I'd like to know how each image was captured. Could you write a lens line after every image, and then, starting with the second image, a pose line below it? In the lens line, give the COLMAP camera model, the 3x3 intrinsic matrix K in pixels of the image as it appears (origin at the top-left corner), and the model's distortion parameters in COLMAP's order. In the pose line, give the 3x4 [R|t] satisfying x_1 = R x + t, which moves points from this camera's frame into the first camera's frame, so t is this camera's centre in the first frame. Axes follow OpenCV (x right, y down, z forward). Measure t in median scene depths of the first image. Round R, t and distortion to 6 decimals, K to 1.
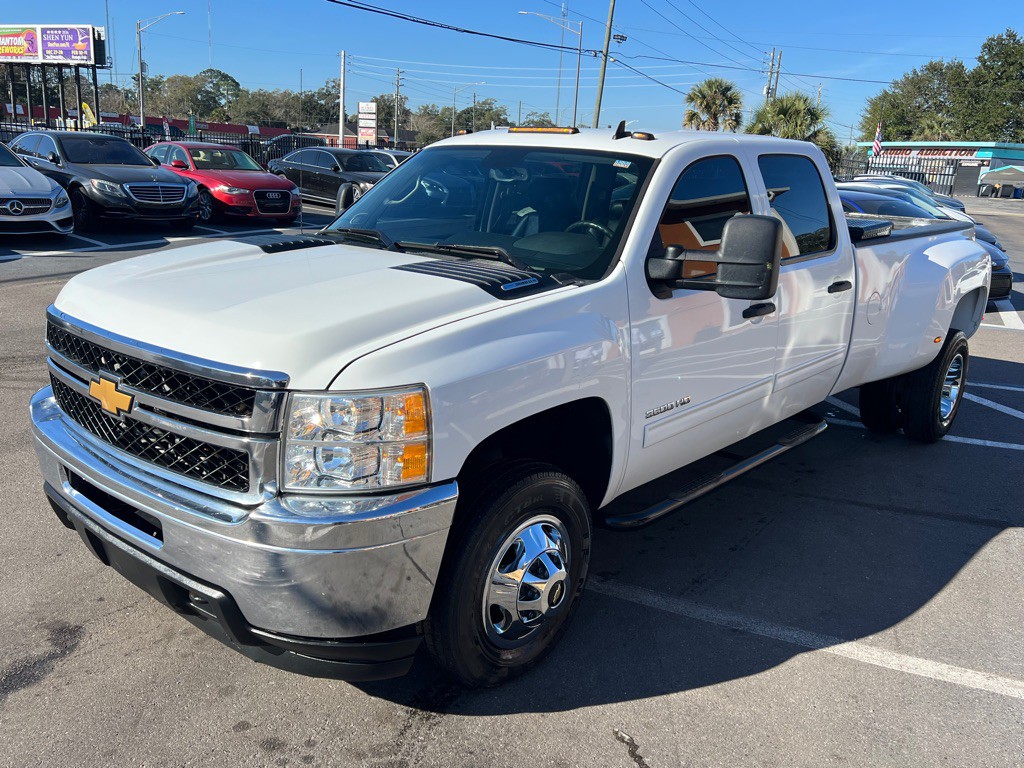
lens RADIAL K [[868.0, 0, 502.5], [0, 868.0, 395.7], [0, 0, 1]] dist [0.053248, -0.063244]
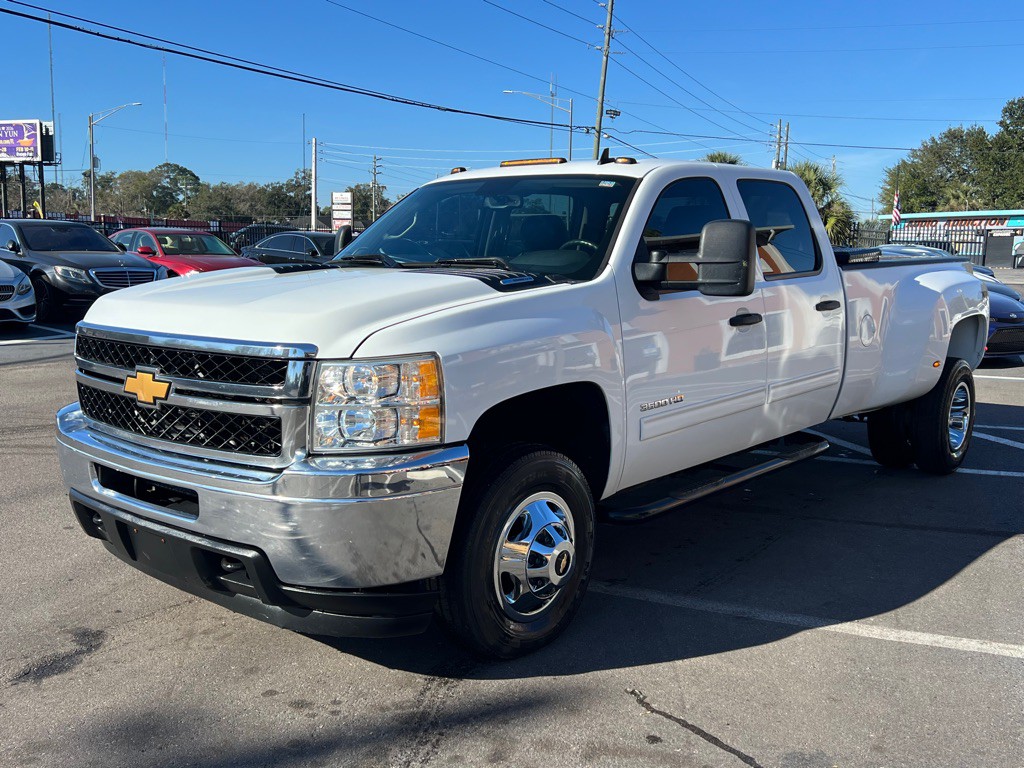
lens RADIAL K [[1002.7, 0, 514.8], [0, 1002.7, 396.7], [0, 0, 1]] dist [0.092701, -0.166533]
pose [[0.999153, -0.037013, 0.017967, -0.009357], [0.038975, 0.991371, -0.125157, 0.149752], [-0.013179, 0.125751, 0.991974, -0.206315]]
